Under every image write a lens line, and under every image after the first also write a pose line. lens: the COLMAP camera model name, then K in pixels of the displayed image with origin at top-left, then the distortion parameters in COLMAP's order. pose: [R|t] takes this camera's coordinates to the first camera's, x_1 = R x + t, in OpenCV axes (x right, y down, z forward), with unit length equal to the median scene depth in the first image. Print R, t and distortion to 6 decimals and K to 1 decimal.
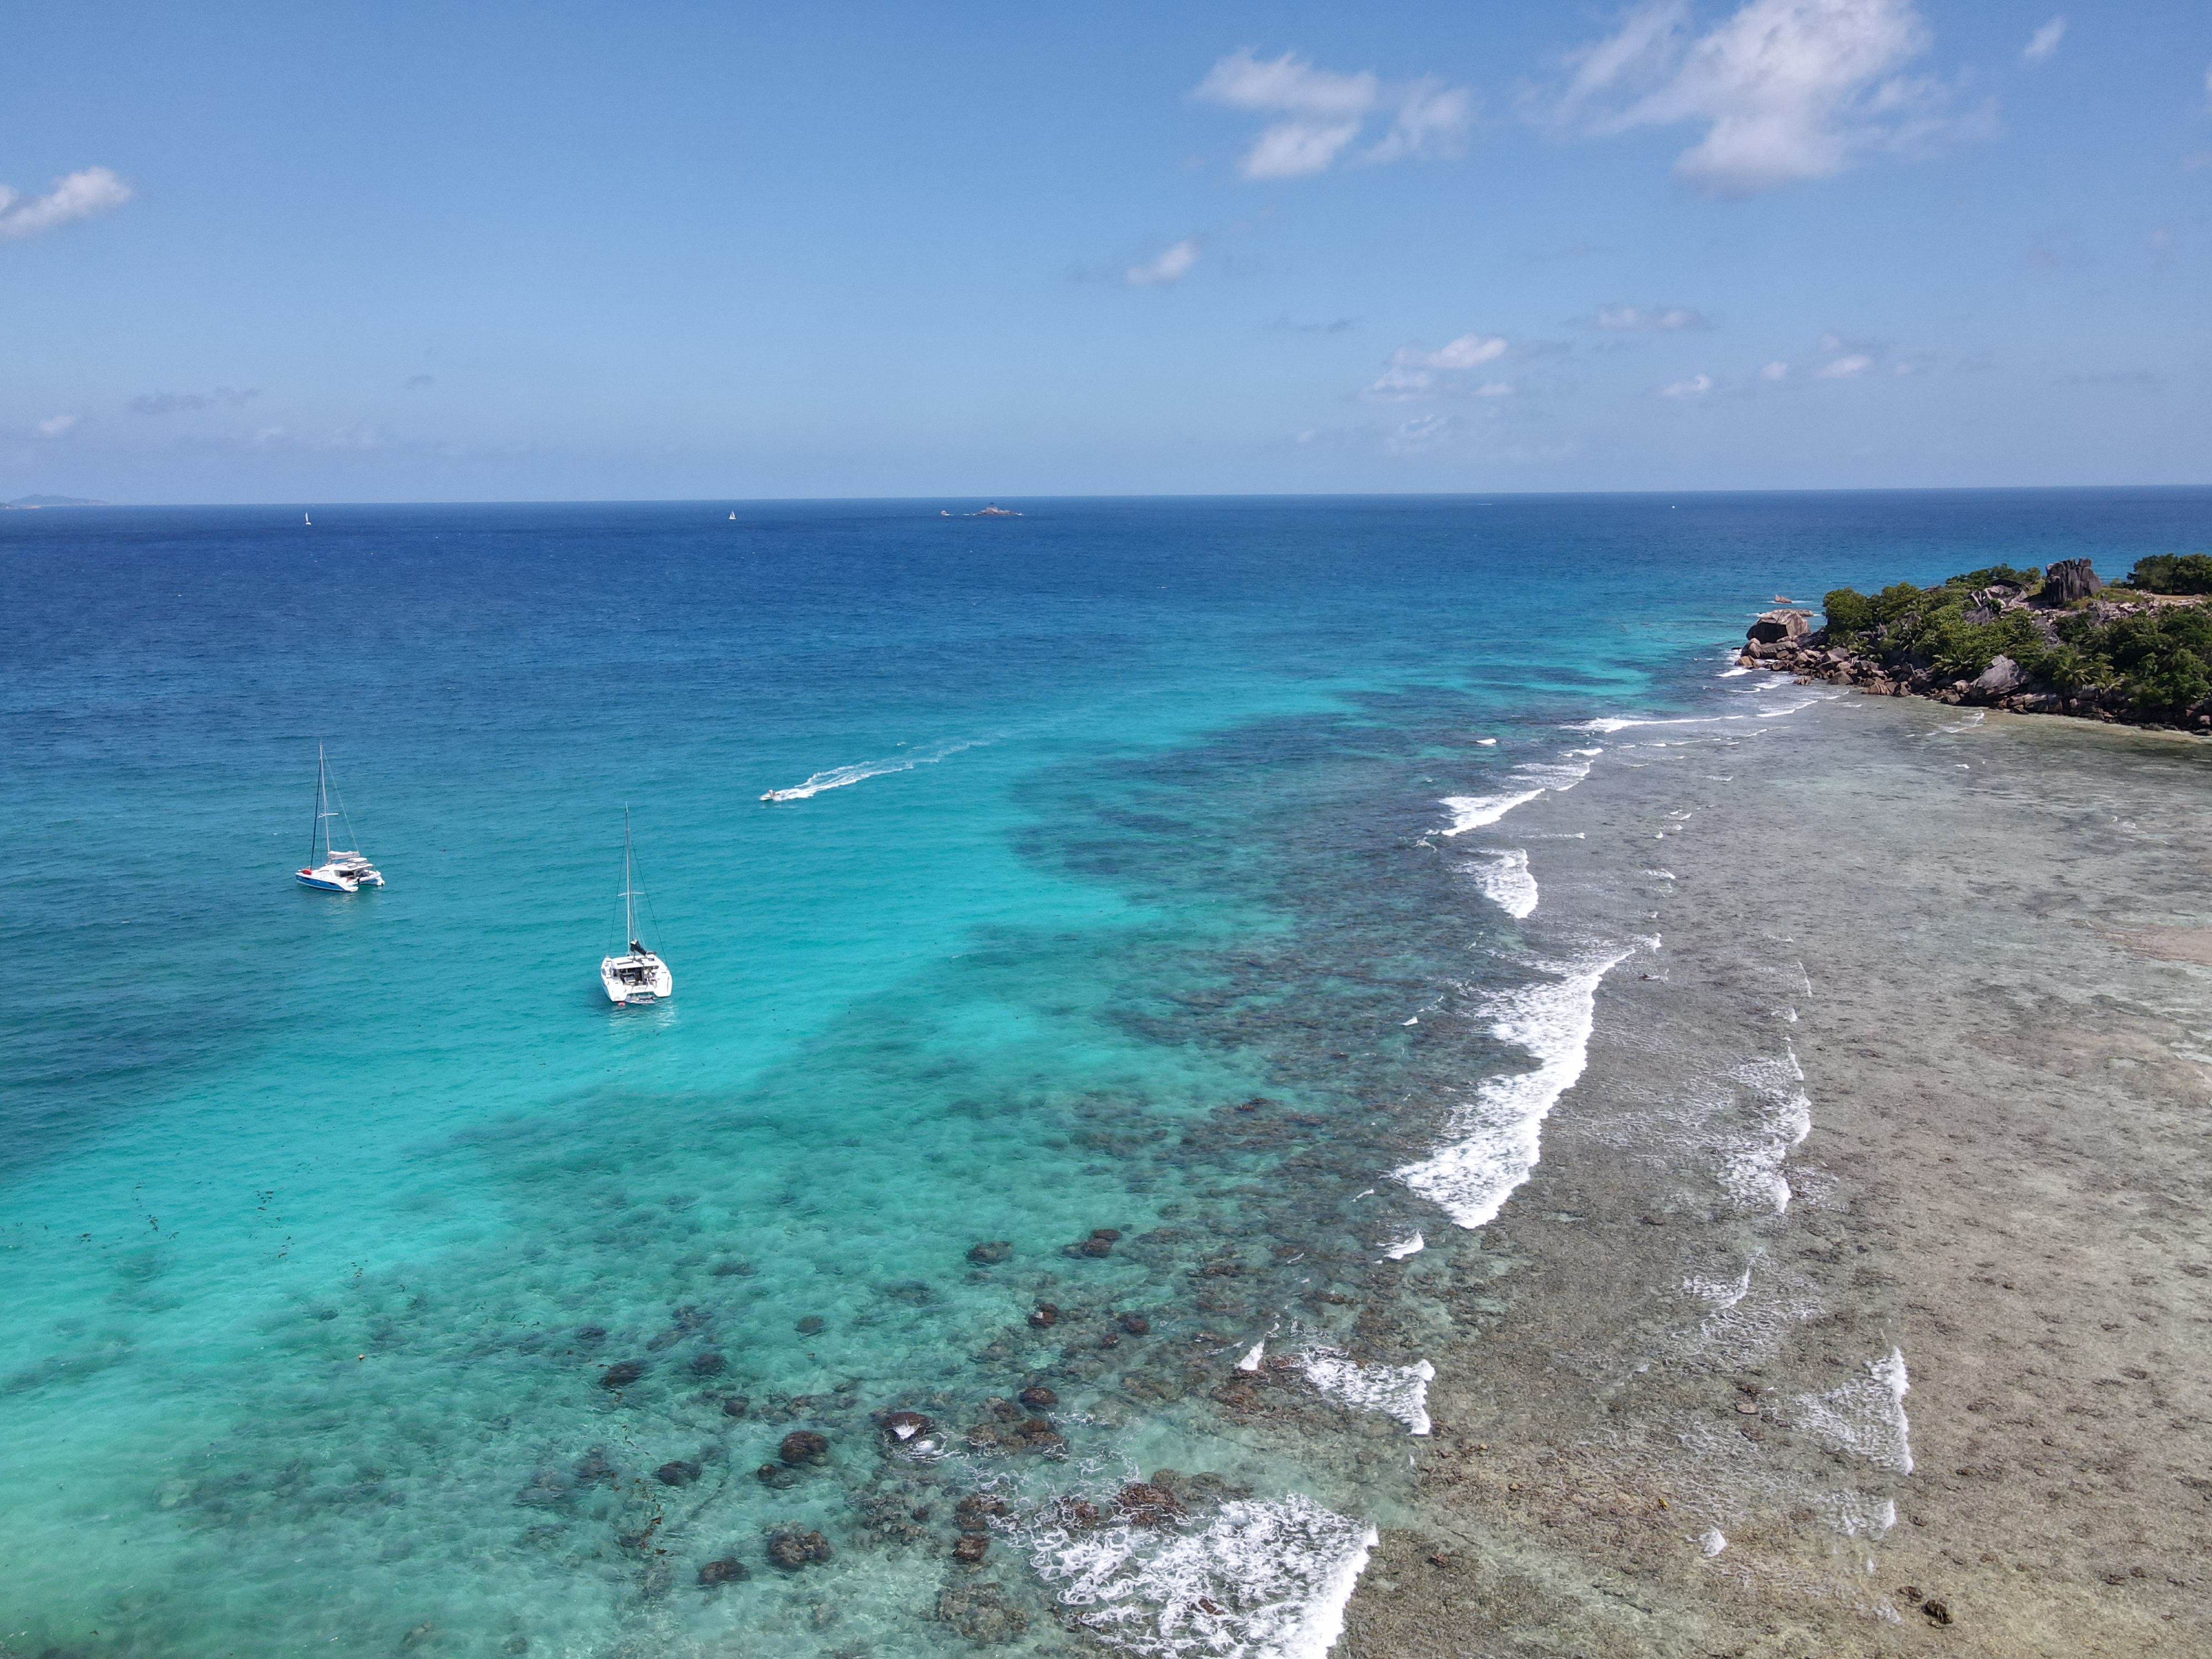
lens RADIAL K [[1504.6, 0, 1106.0], [0, 1504.6, 829.5], [0, 0, 1]] dist [0.061054, -0.054649]
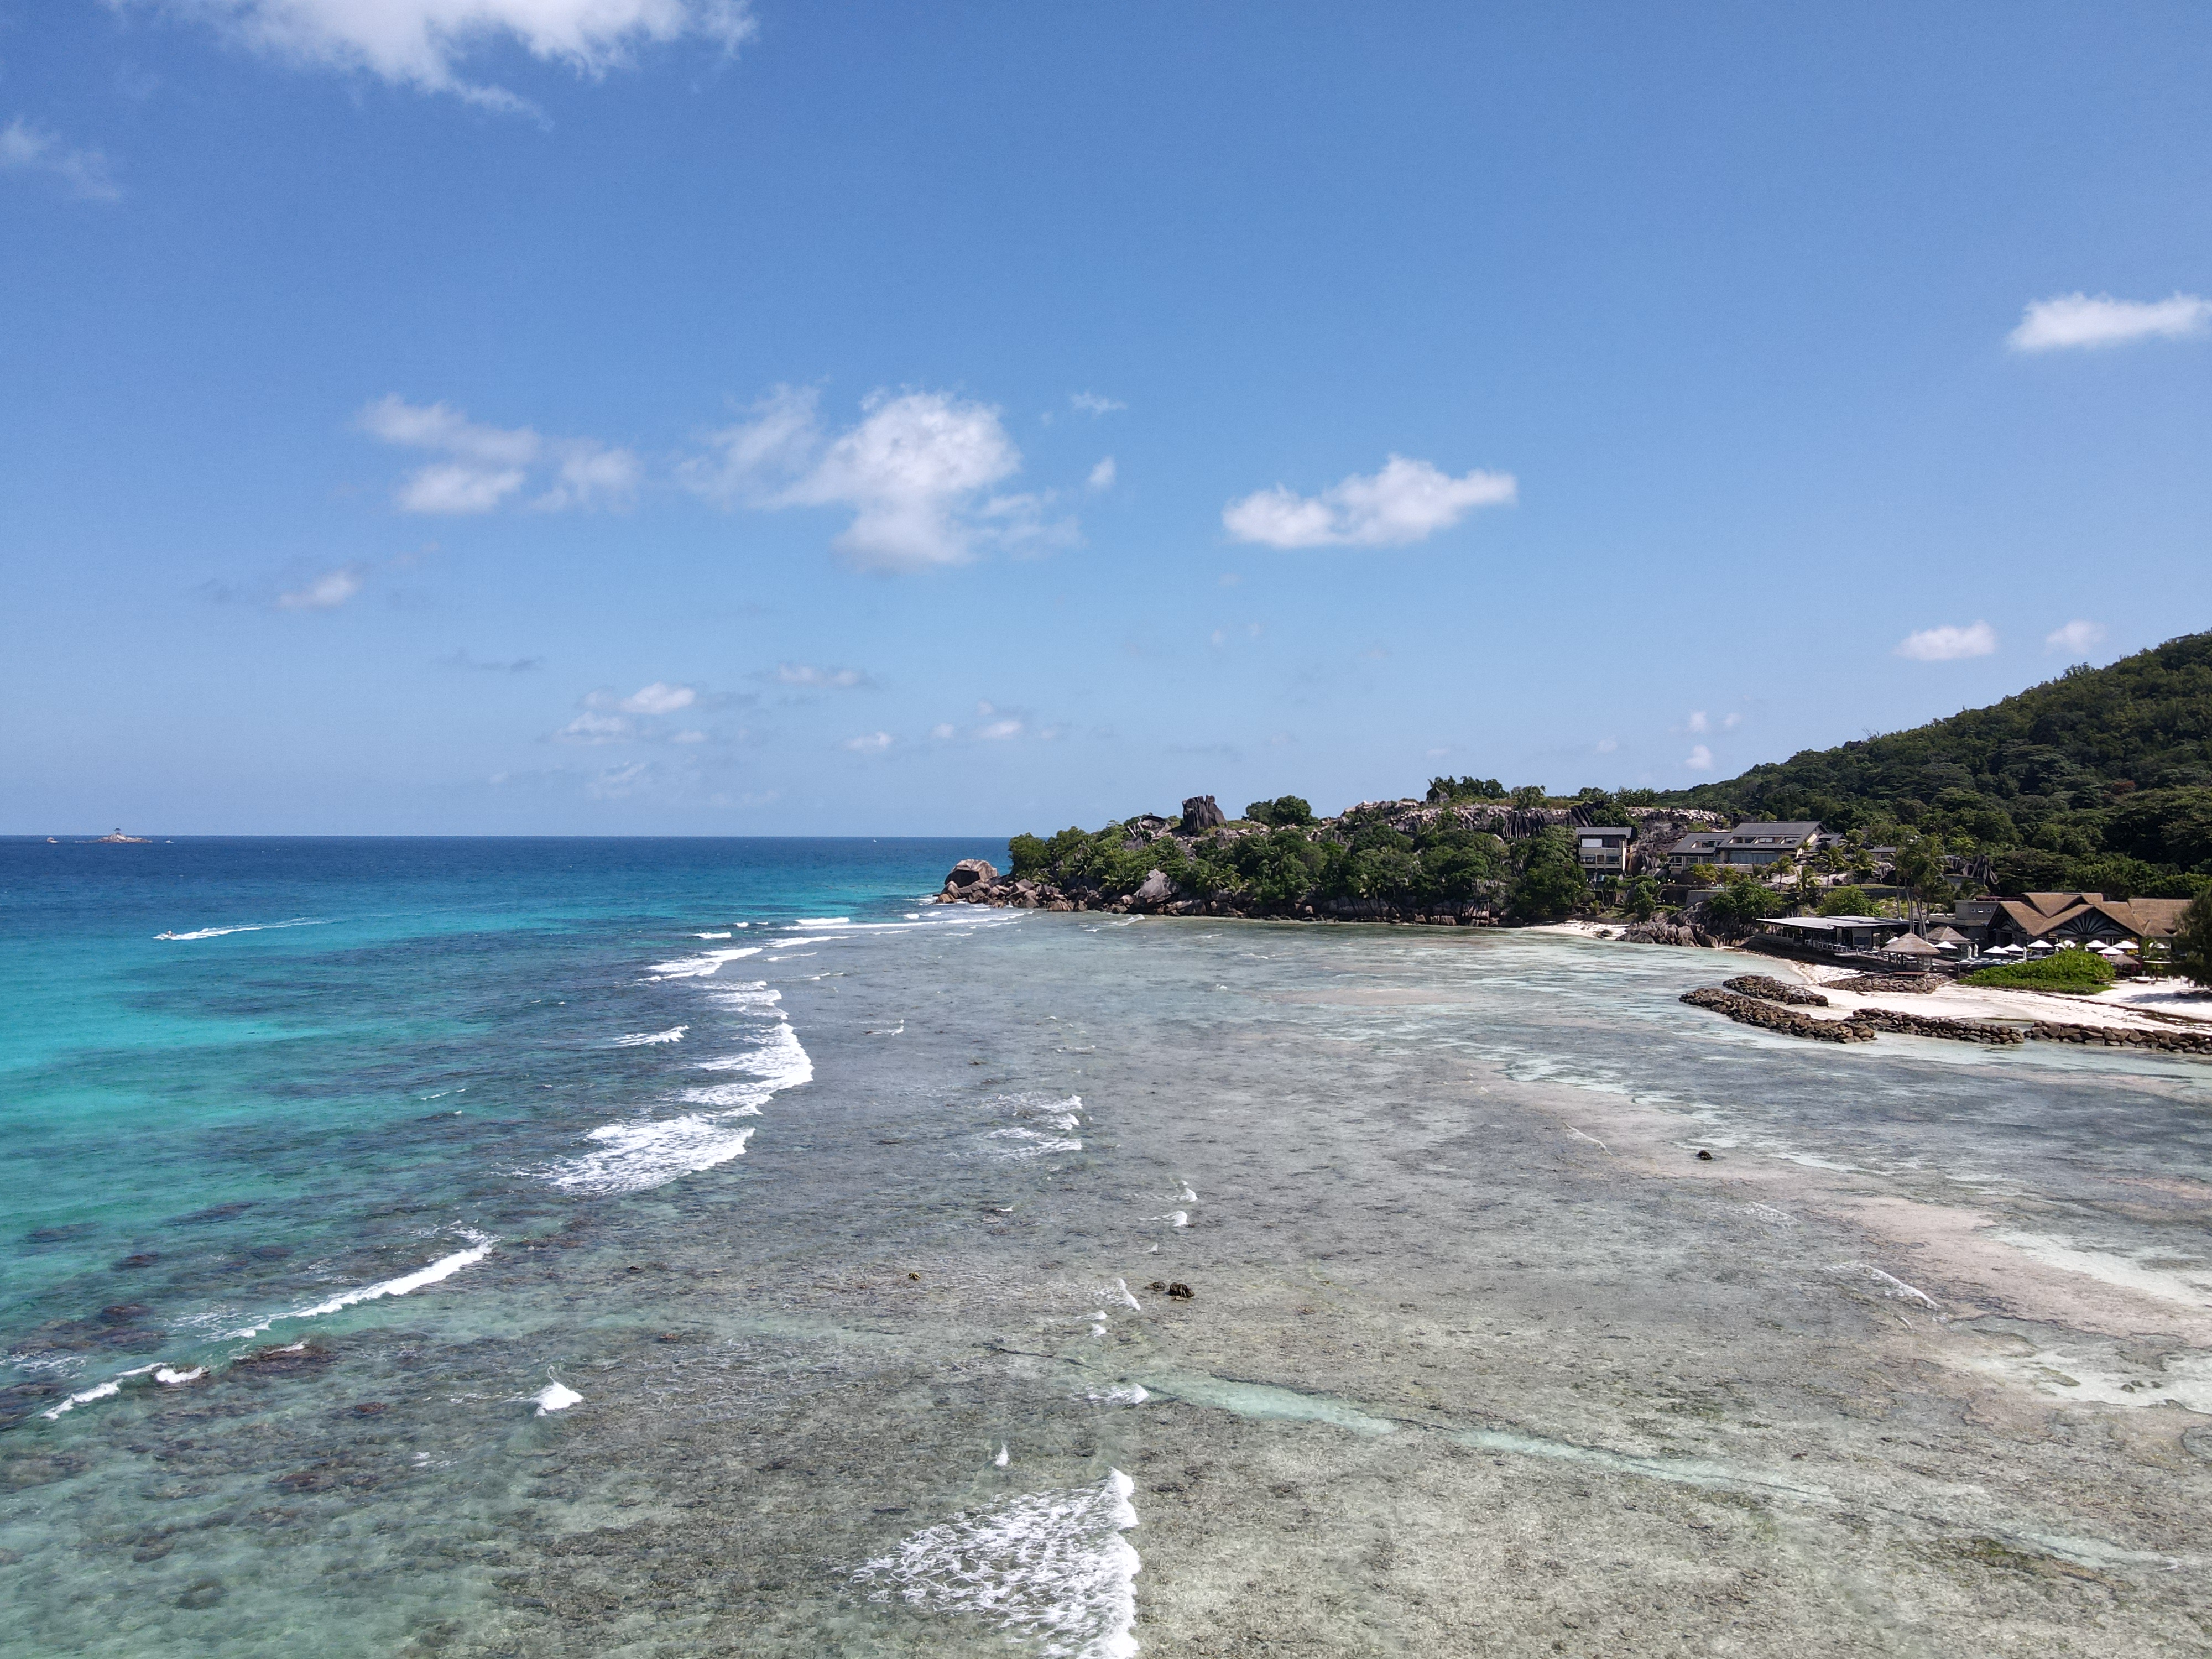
lens RADIAL K [[1564.5, 0, 1106.0], [0, 1564.5, 829.5], [0, 0, 1]] dist [-0.090583, 0.072041]
pose [[0.878657, -0.058056, 0.473911, 0.010233], [0.181528, 0.958662, -0.219121, 0.105175], [-0.441599, 0.278560, 0.852874, 0.019562]]
